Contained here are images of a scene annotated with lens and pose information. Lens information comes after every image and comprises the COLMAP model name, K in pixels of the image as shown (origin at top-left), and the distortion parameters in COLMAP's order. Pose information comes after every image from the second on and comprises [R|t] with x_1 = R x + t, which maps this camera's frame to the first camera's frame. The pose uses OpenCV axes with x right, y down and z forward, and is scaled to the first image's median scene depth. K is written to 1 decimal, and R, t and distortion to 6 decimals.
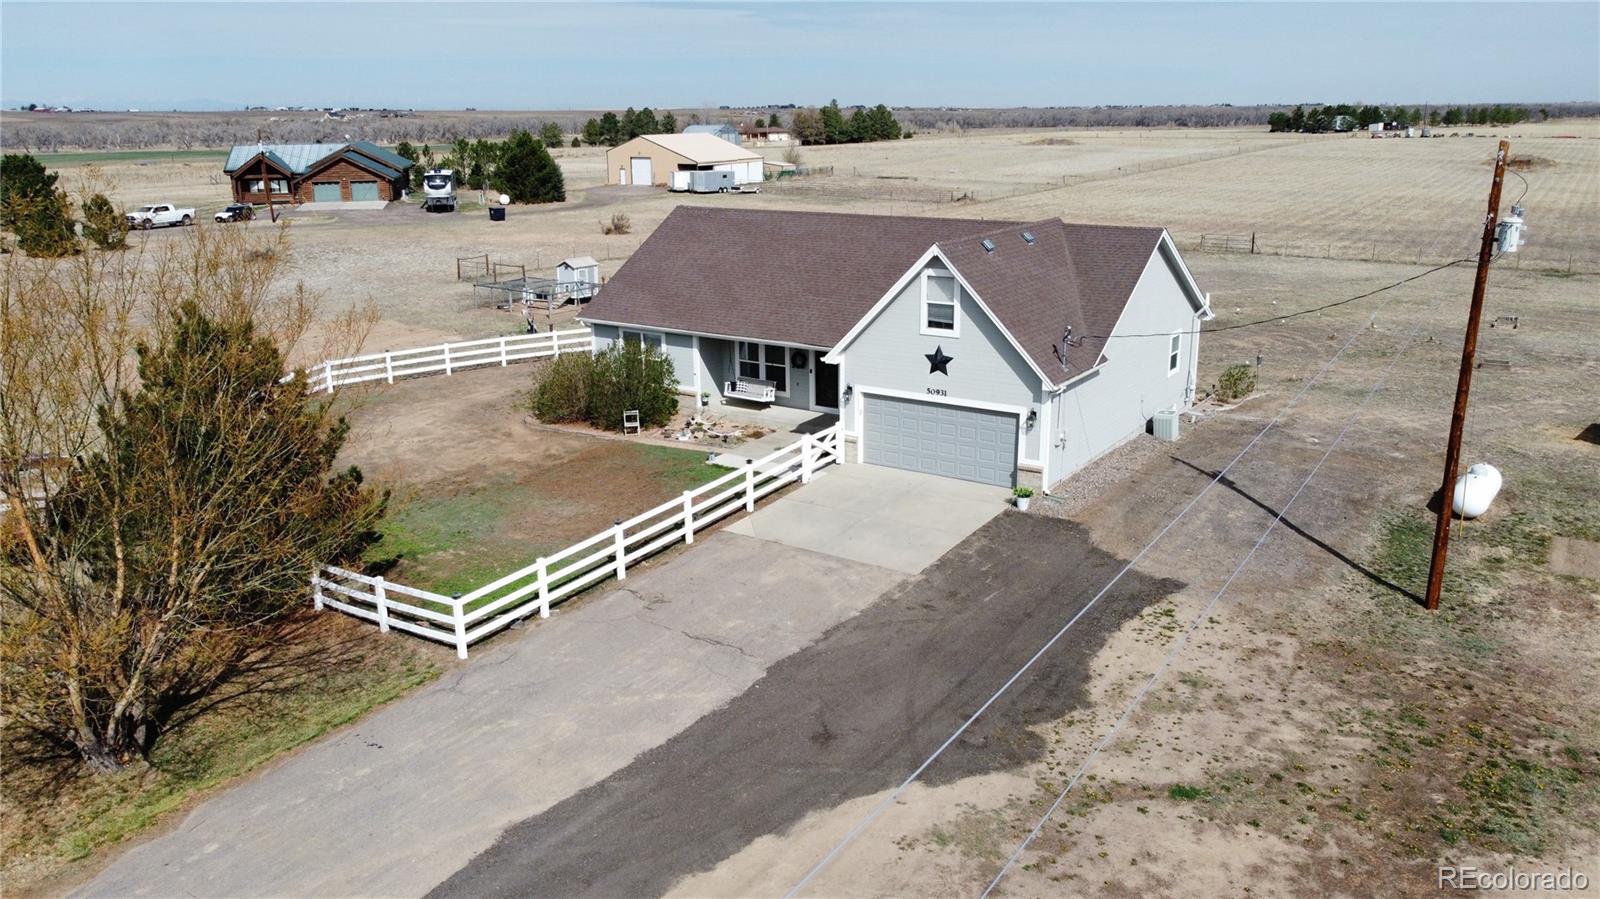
lens RADIAL K [[1225.1, 0, 784.2], [0, 1225.1, 442.8], [0, 0, 1]] dist [0.003884, -0.008070]
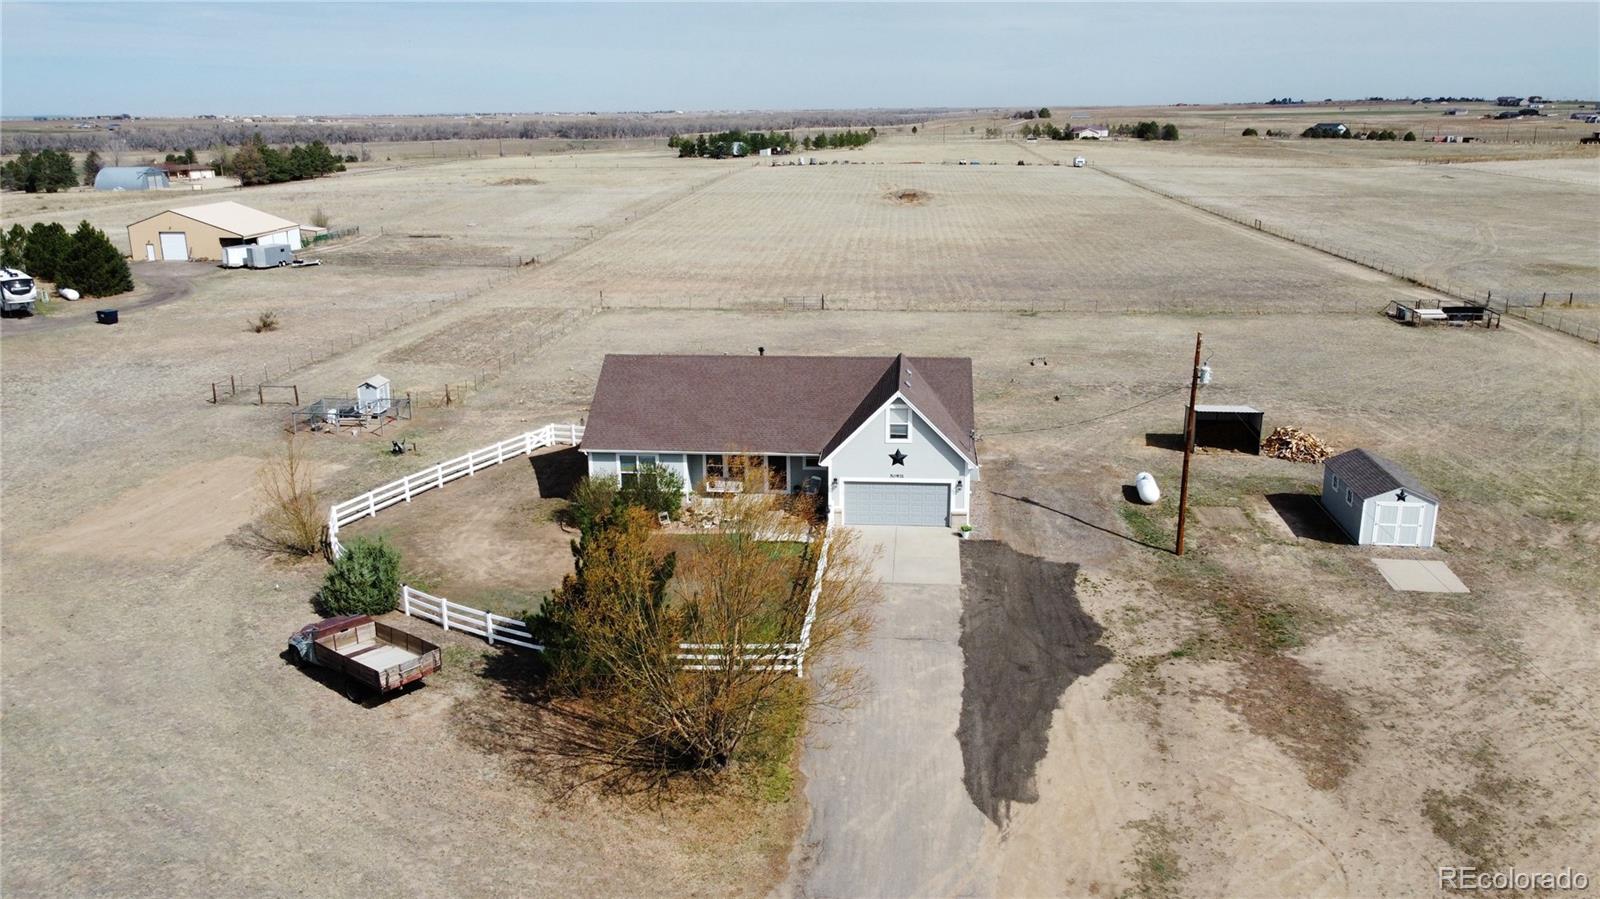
lens RADIAL K [[1225.1, 0, 797.0], [0, 1225.1, 447.1], [0, 0, 1]] dist [0.003884, -0.008070]
pose [[0.877712, -0.128949, 0.461512, -0.172016], [0.129498, 0.991106, 0.030639, -0.033942], [-0.461359, 0.032873, 0.886605, -0.092963]]
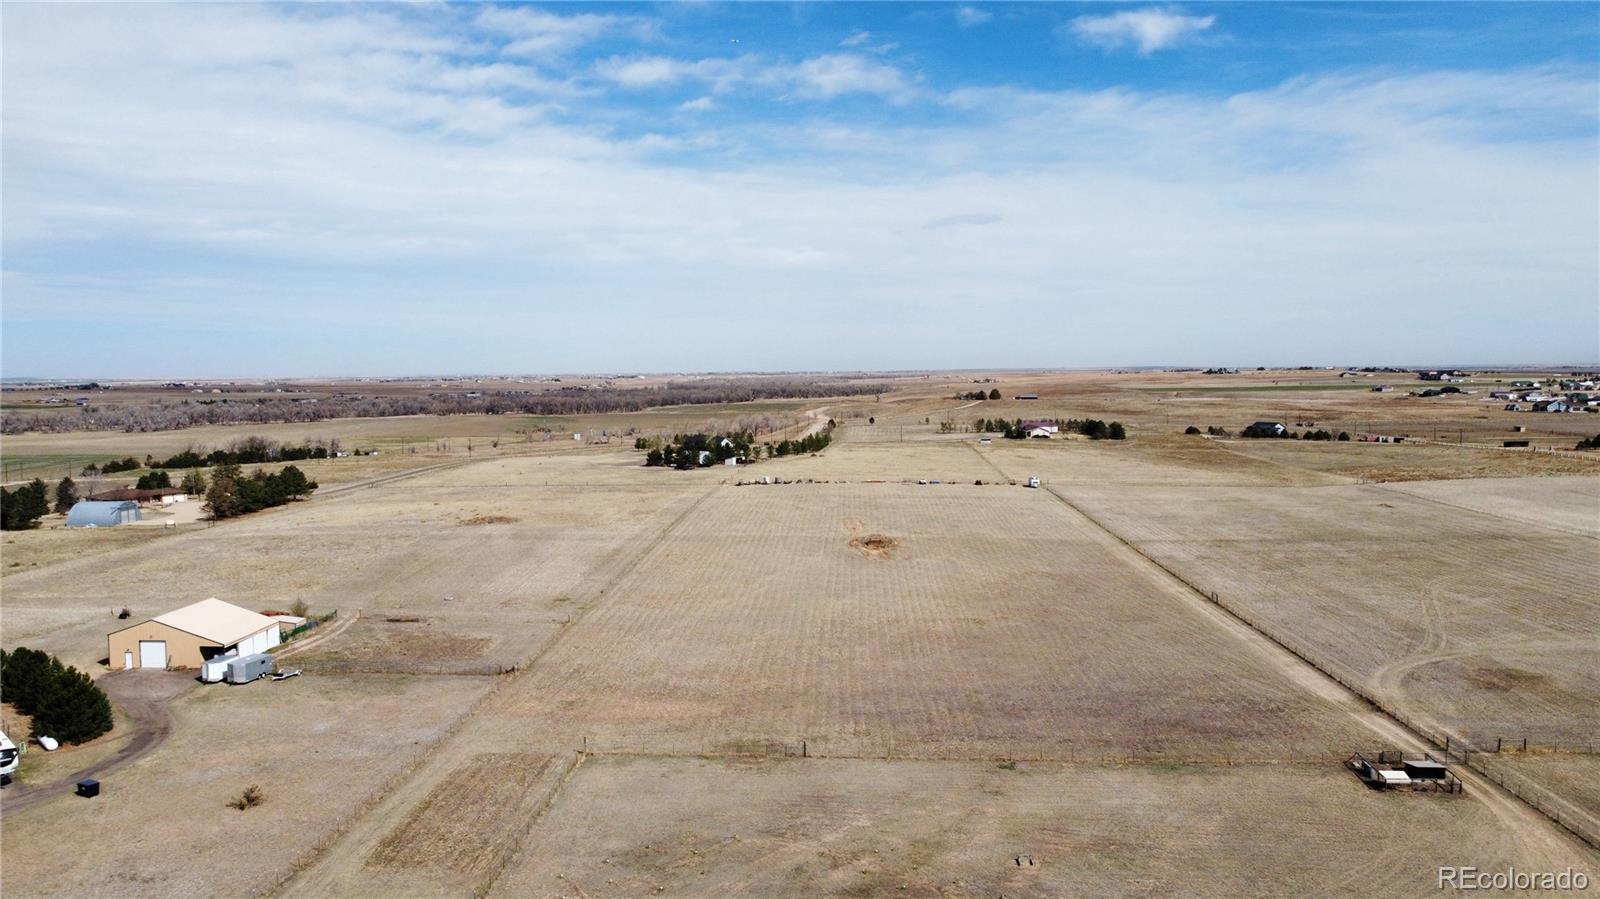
lens RADIAL K [[1225.1, 0, 797.8], [0, 1225.1, 445.7], [0, 0, 1]] dist [0.003884, -0.008070]
pose [[0.860466, -0.032418, 0.508476, -0.187439], [0.136960, 0.975959, -0.169547, -0.167768], [-0.490755, 0.215531, 0.844219, -0.123677]]
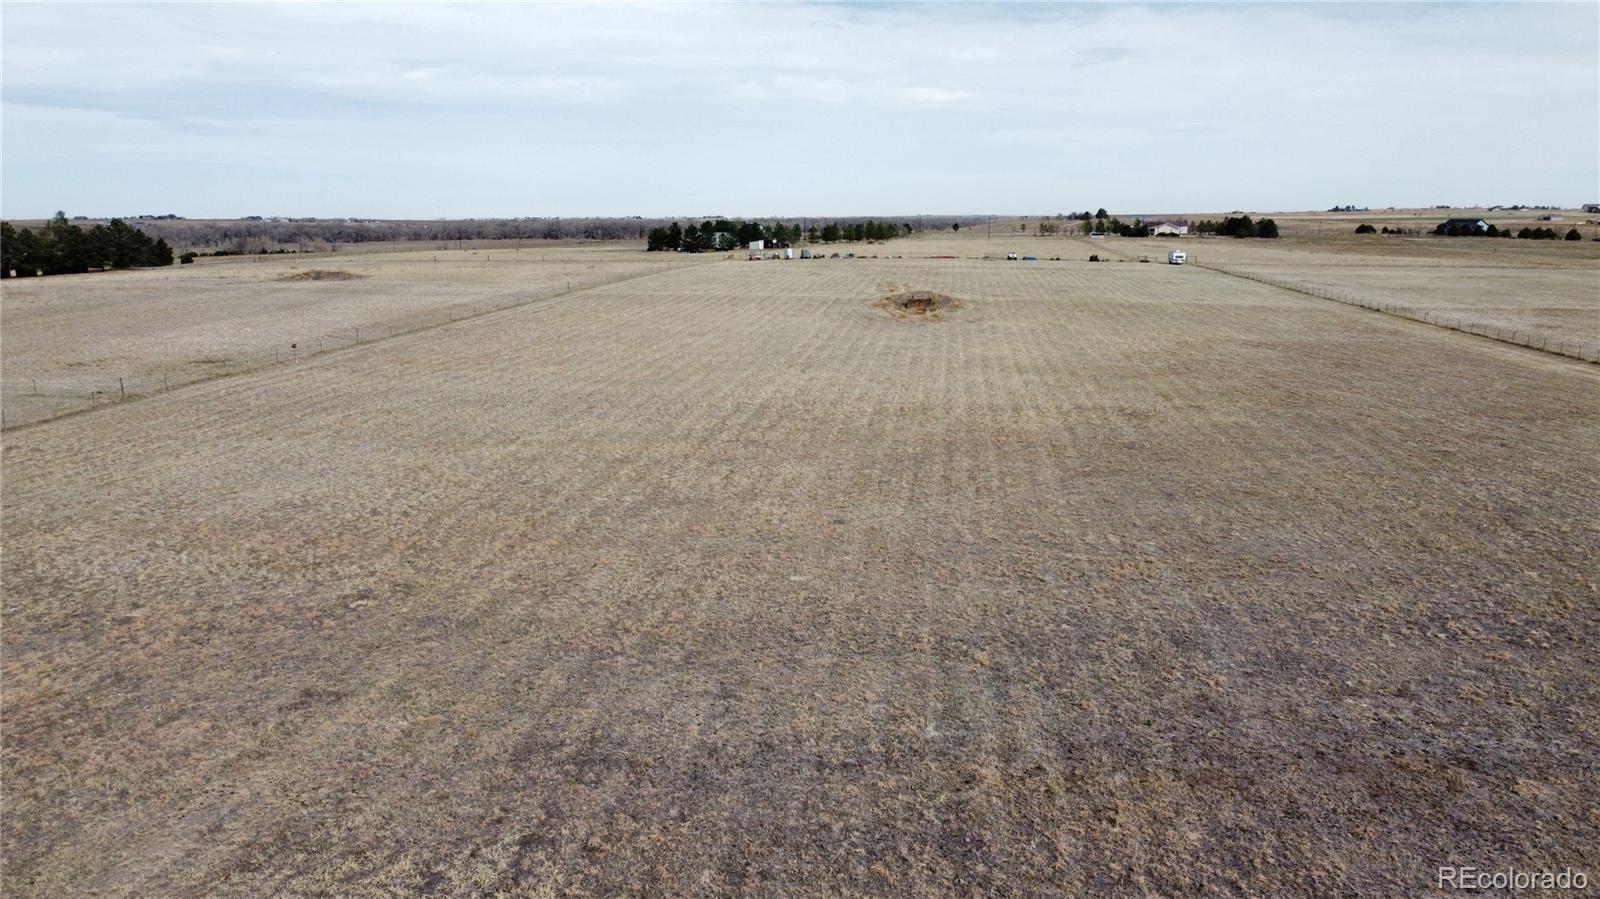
lens RADIAL K [[1225.1, 0, 790.7], [0, 1225.1, 451.1], [0, 0, 1]] dist [0.003884, -0.008070]
pose [[0.898784, -0.078972, 0.431220, 0.287126], [0.113011, 0.992133, -0.053851, -0.152746], [-0.423575, 0.097133, 0.900638, 0.526490]]
